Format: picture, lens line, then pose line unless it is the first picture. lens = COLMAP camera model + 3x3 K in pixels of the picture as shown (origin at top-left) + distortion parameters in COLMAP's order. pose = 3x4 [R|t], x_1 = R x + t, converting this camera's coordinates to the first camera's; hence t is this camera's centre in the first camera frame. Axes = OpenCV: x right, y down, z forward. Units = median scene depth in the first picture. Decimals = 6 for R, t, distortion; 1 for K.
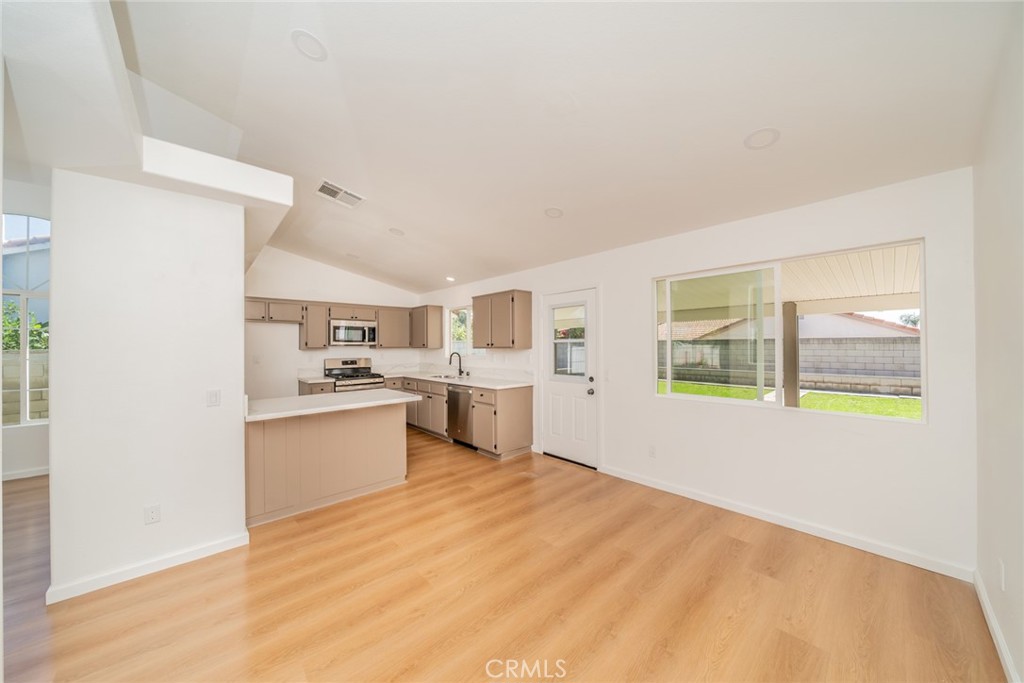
lens RADIAL K [[350.1, 0, 505.1], [0, 350.1, 343.0], [0, 0, 1]] dist [-0.001078, -0.000128]
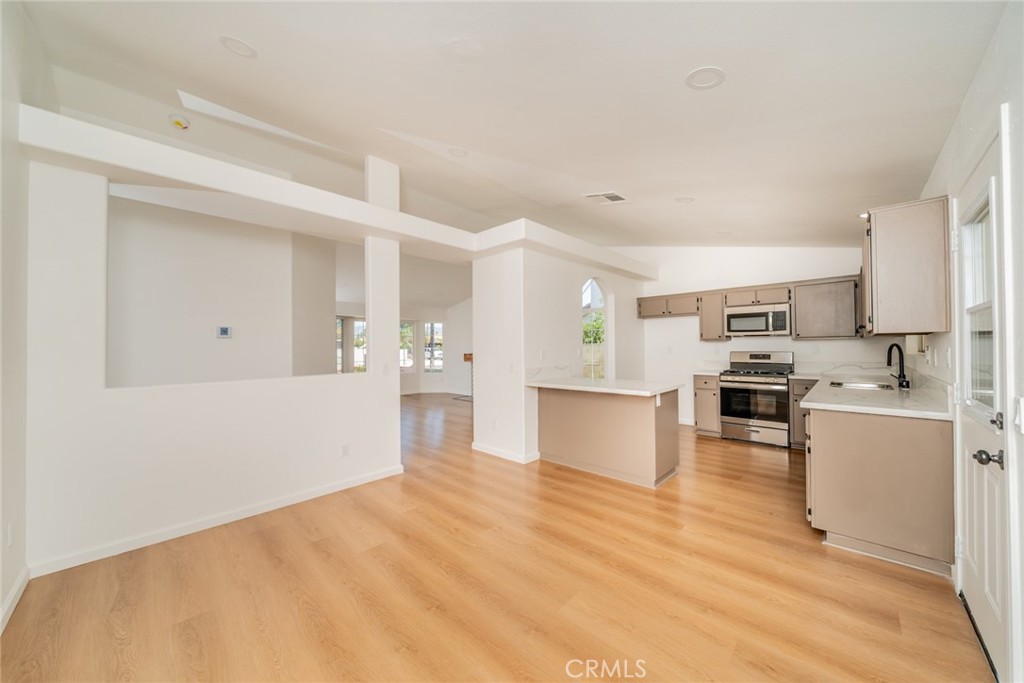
lens RADIAL K [[353.4, 0, 509.4], [0, 353.4, 346.3], [0, 0, 1]] dist [-0.000759, -0.000124]
pose [[0.080270, 0.004035, -0.996765, 0.461043], [0.016612, 0.999848, 0.005385, 0.023100], [0.996635, -0.016990, 0.080191, 0.459025]]
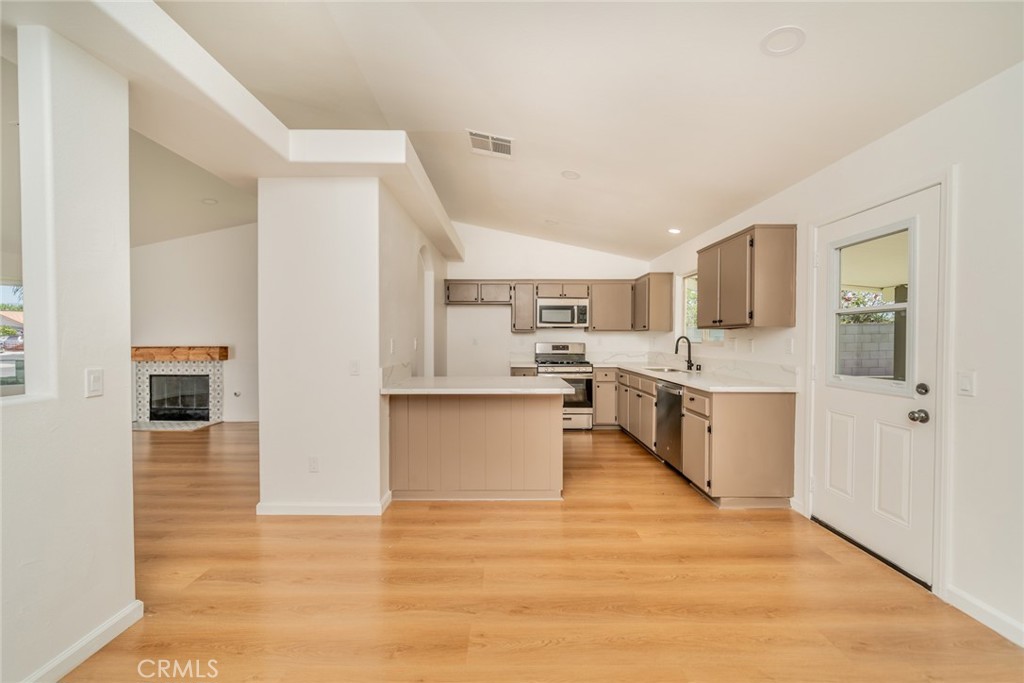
lens RADIAL K [[401.5, 0, 506.0], [0, 401.5, 343.7], [0, 0, 1]] dist [-0.001221, 0.000049]
pose [[0.744570, 0.018551, -0.667287, 0.165103], [-0.001565, 0.999660, 0.026045, 0.027805], [0.667543, -0.018348, 0.744345, 0.219235]]
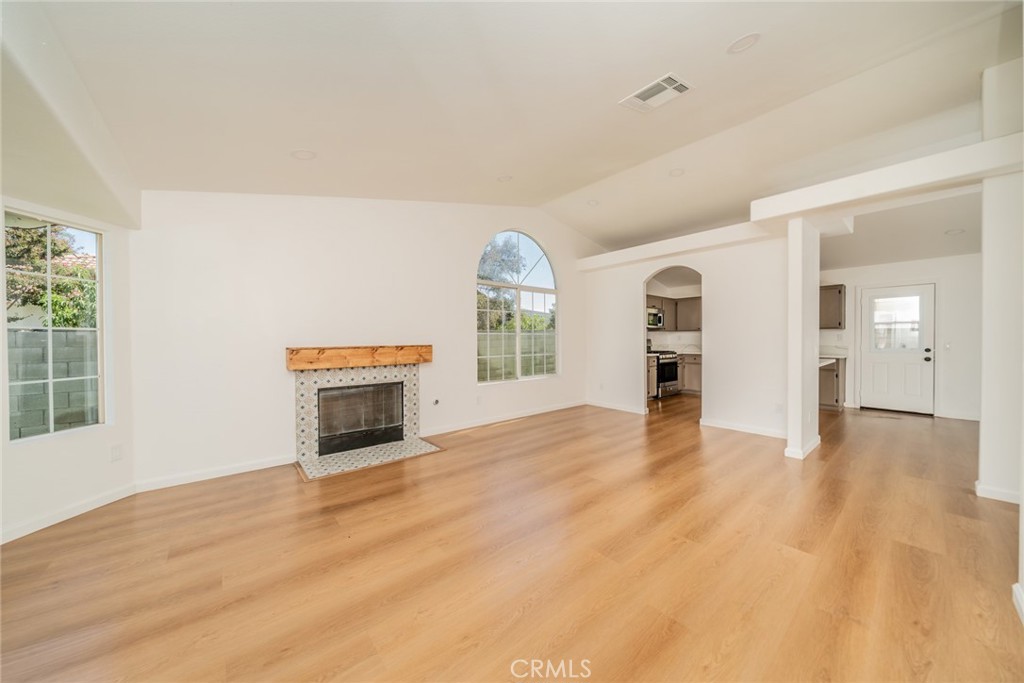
lens RADIAL K [[355.4, 0, 512.0], [0, 355.4, 341.5], [0, 0, 1]] dist [-0.000628, -0.000078]
pose [[0.999737, 0.004309, -0.022508, -1.191694], [-0.003999, 0.999897, 0.013781, 0.049383], [0.022565, -0.013688, 0.999652, -0.386481]]
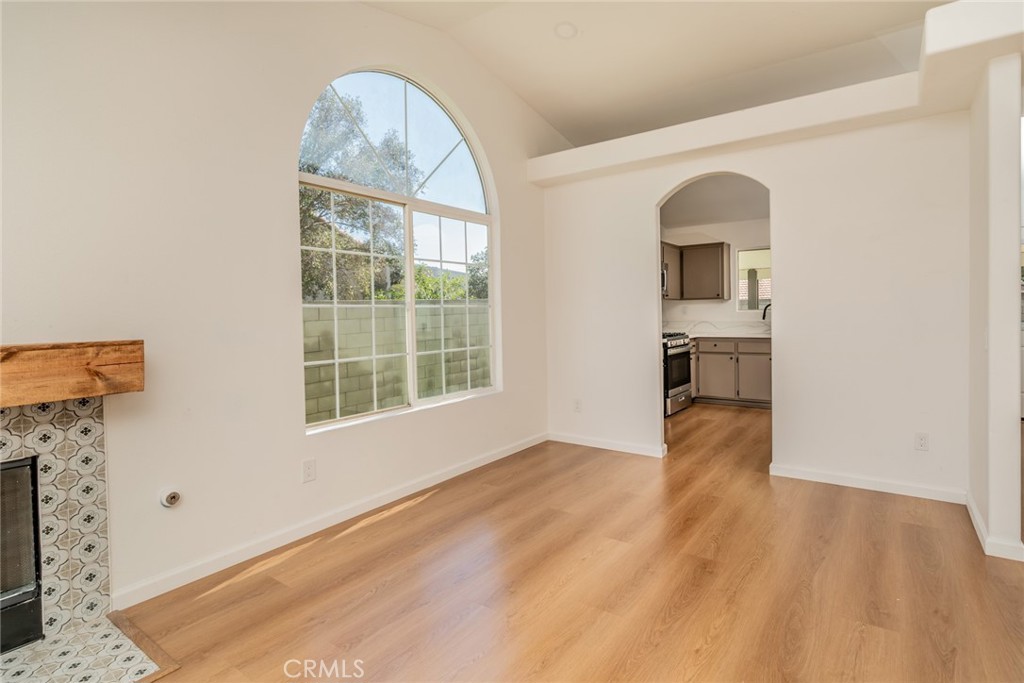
lens RADIAL K [[501.6, 0, 547.7], [0, 501.6, 320.9], [0, 0, 1]] dist [-0.000429, -0.000266]
pose [[0.968349, -0.014648, 0.249169, -1.183804], [0.010124, 0.999760, 0.019426, 0.049754], [-0.249394, -0.016288, 0.968265, 0.033246]]
